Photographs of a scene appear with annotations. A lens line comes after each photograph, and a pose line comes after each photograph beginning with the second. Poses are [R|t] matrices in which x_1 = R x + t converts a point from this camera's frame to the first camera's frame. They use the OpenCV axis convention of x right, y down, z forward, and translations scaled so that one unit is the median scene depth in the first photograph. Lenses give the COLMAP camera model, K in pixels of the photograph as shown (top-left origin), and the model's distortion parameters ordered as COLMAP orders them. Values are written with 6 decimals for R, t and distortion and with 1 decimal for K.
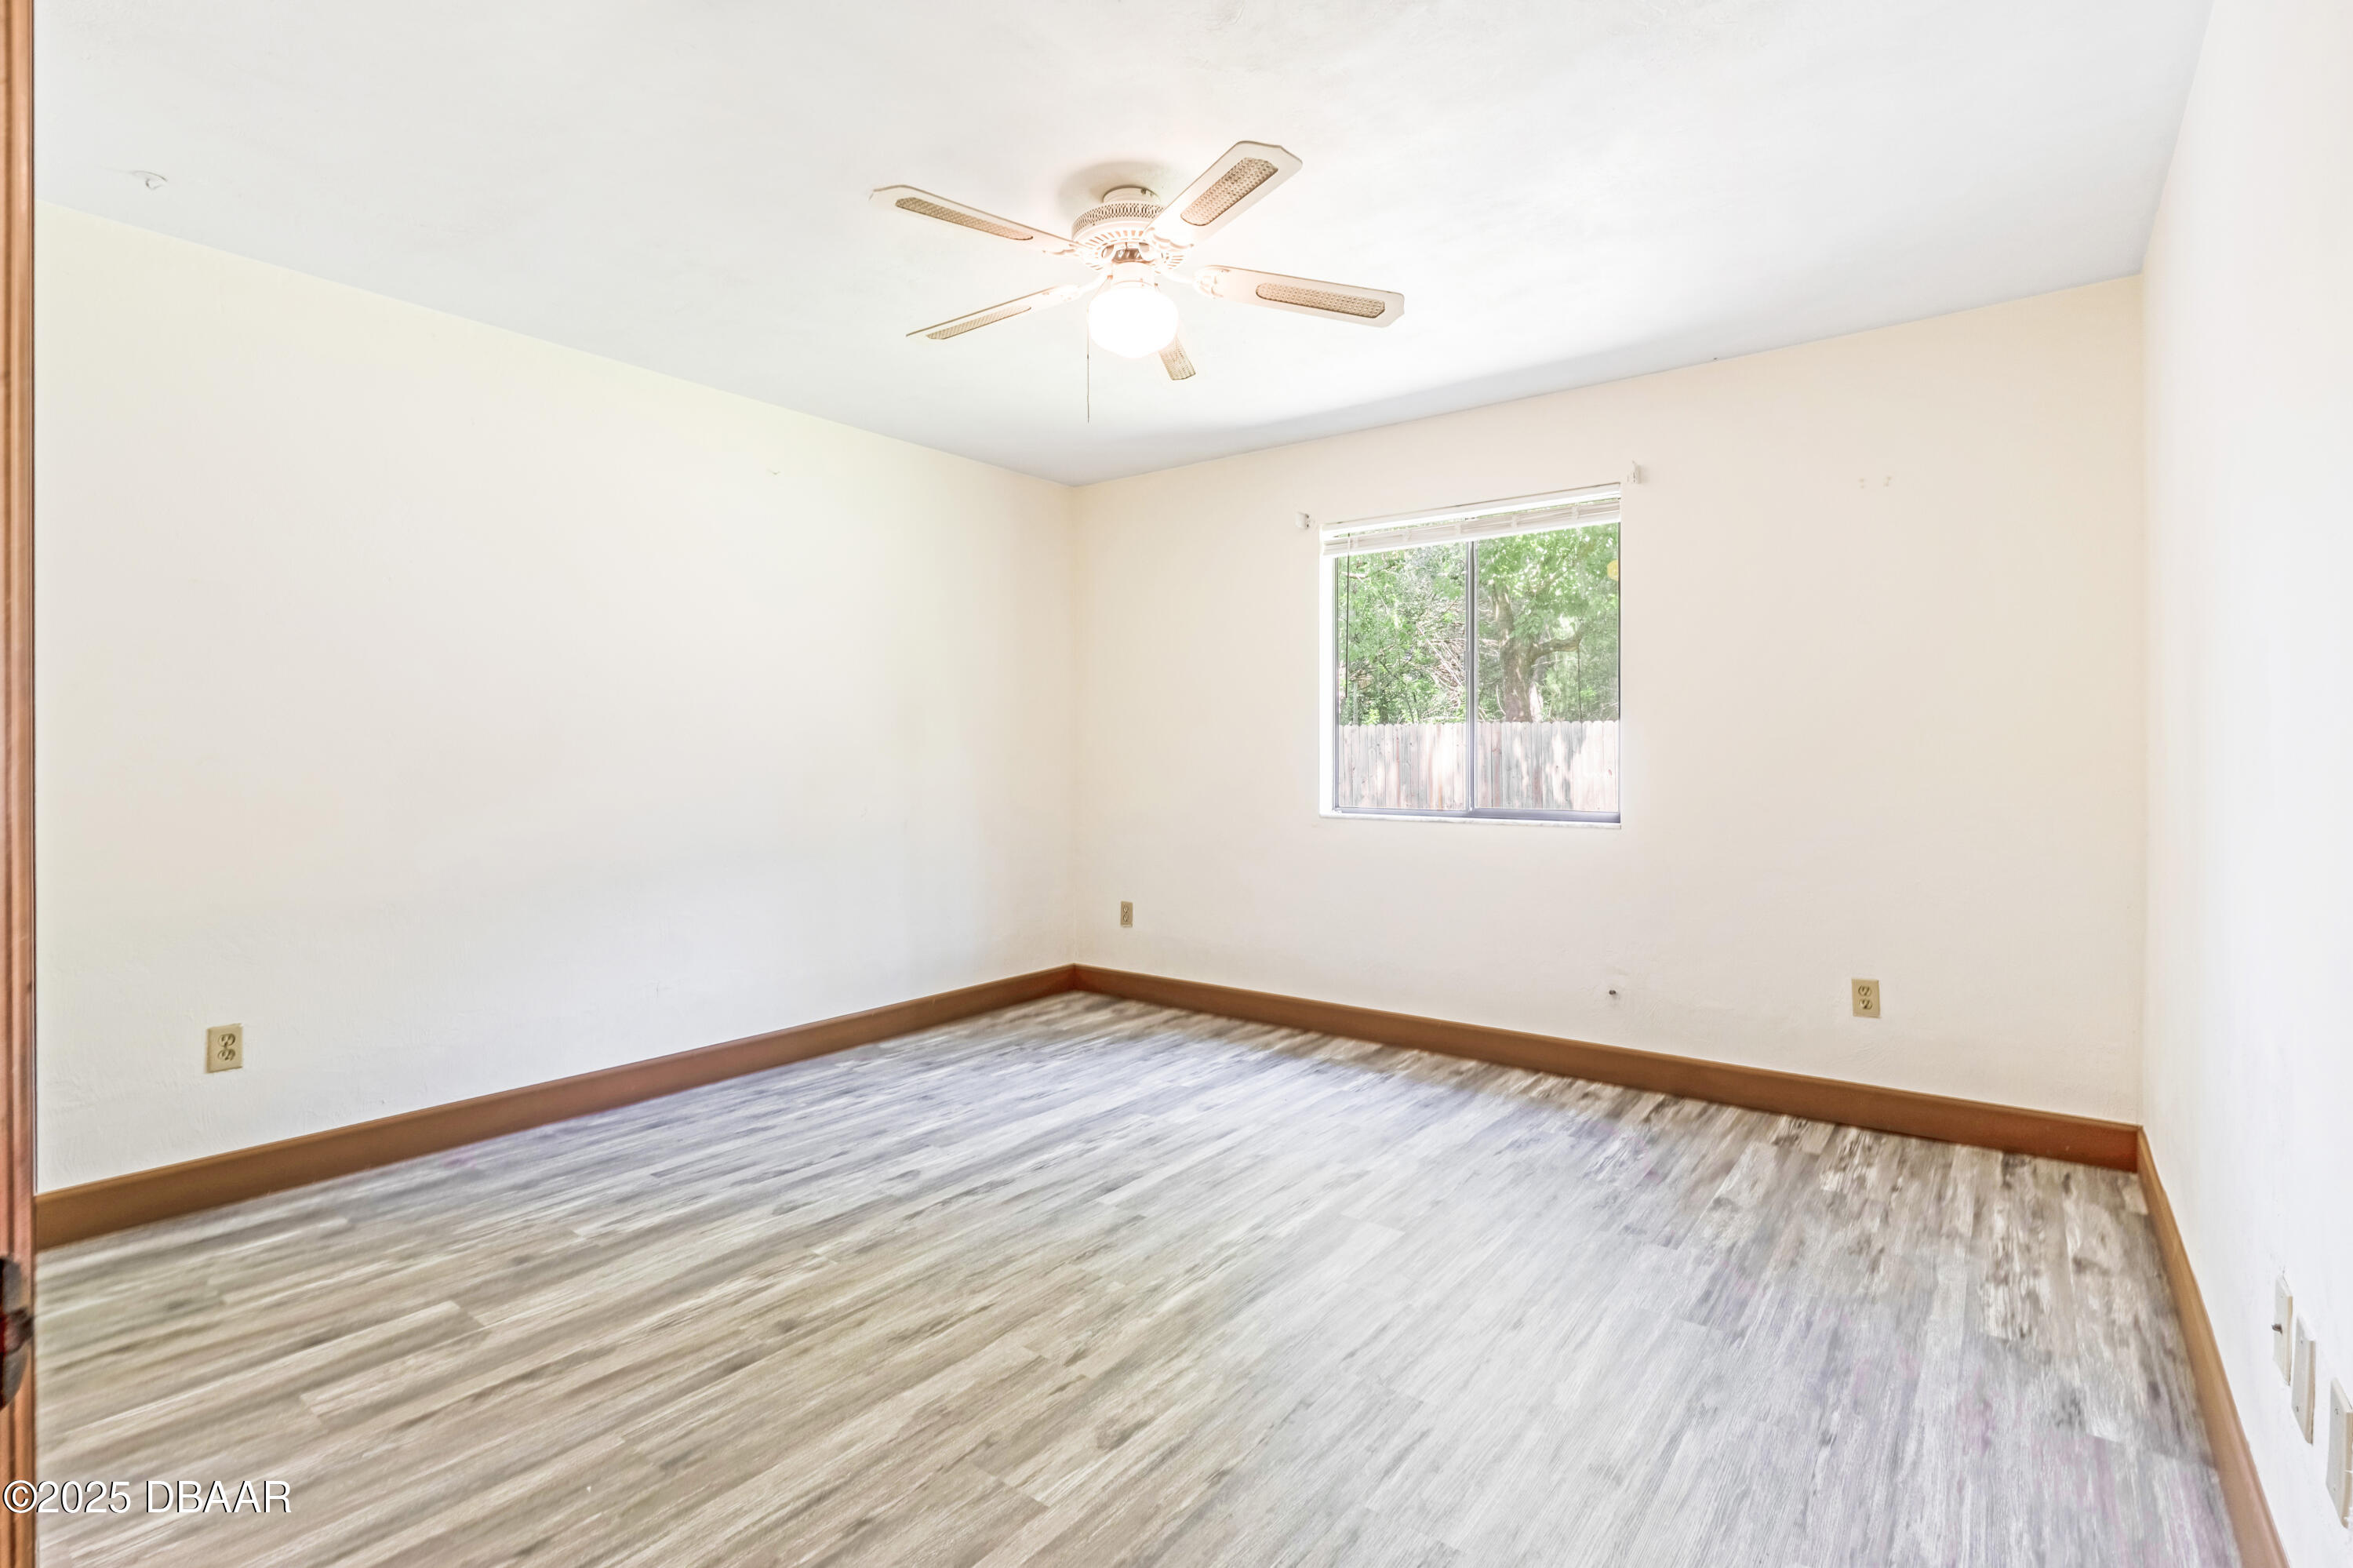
lens RADIAL K [[1085.9, 0, 1176.7], [0, 1085.9, 776.0], [0, 0, 1]] dist [-0.008400, 0.001560]
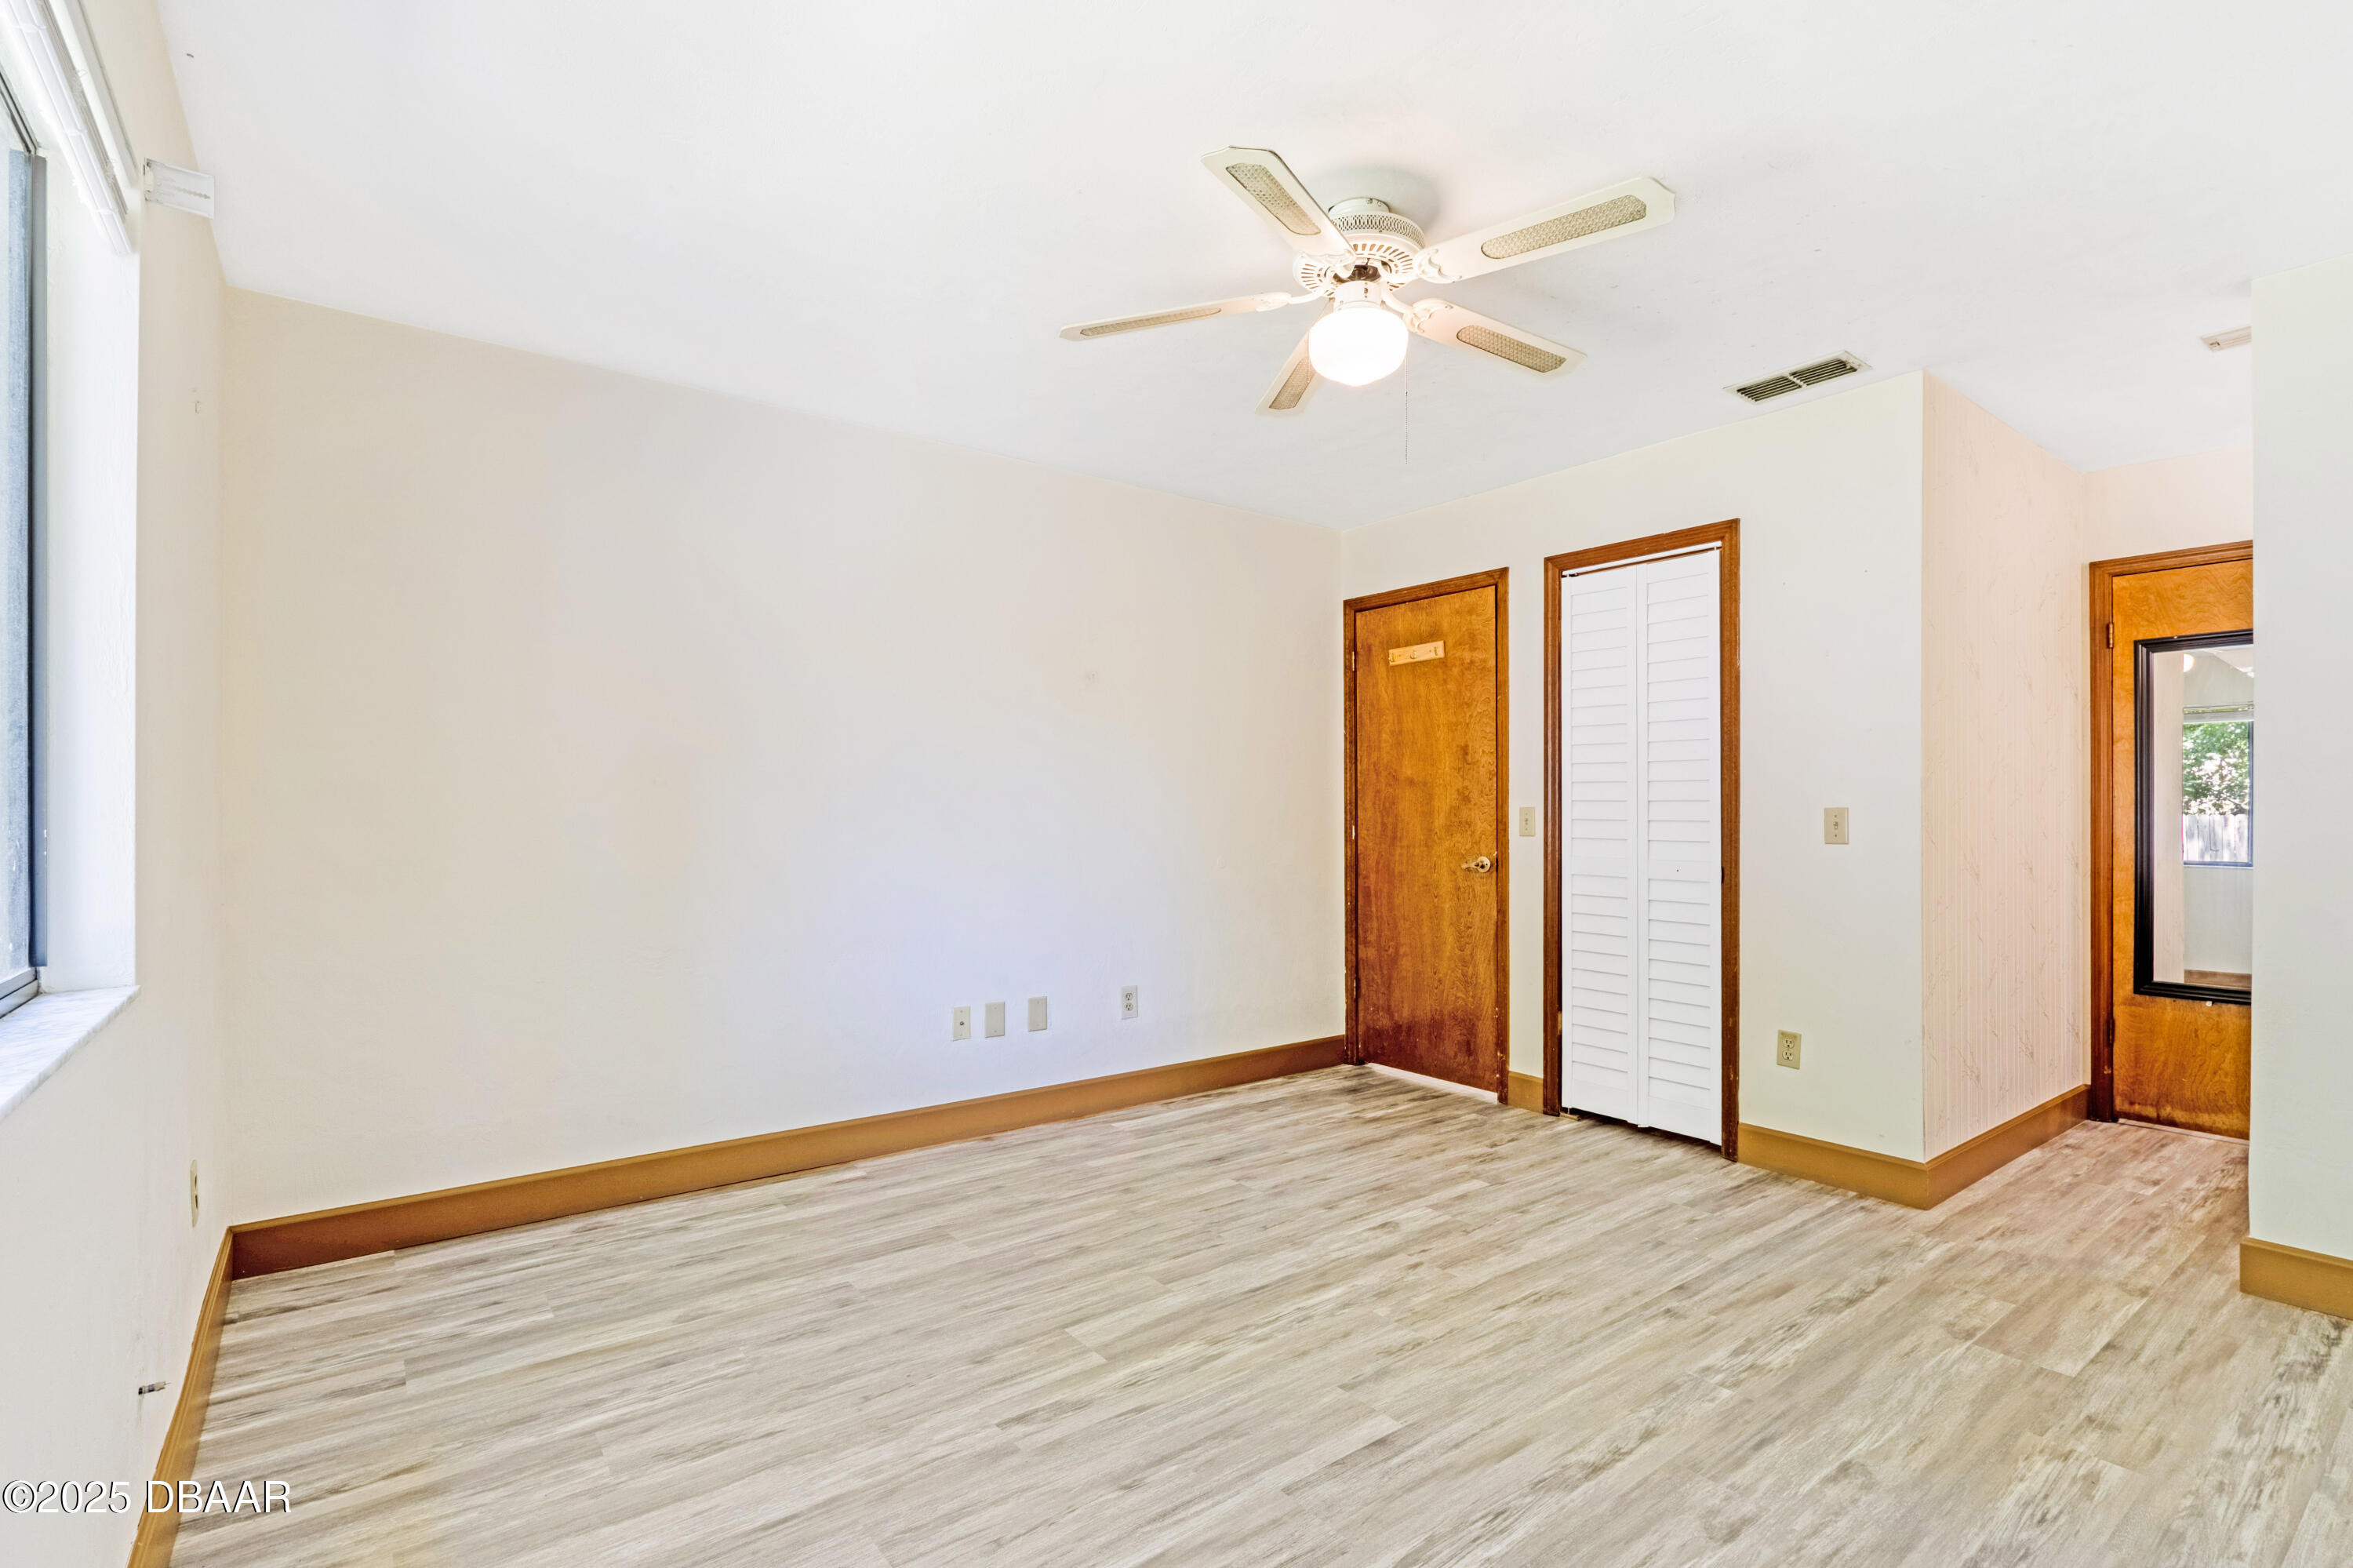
lens RADIAL K [[1085.9, 0, 1177.9], [0, 1085.9, 796.9], [0, 0, 1]] dist [-0.008400, 0.001560]
pose [[-0.962936, 0.004182, 0.269698, -0.157936], [0.006057, 0.999963, 0.006122, -0.049984], [-0.269662, 0.007528, -0.962925, 2.145824]]
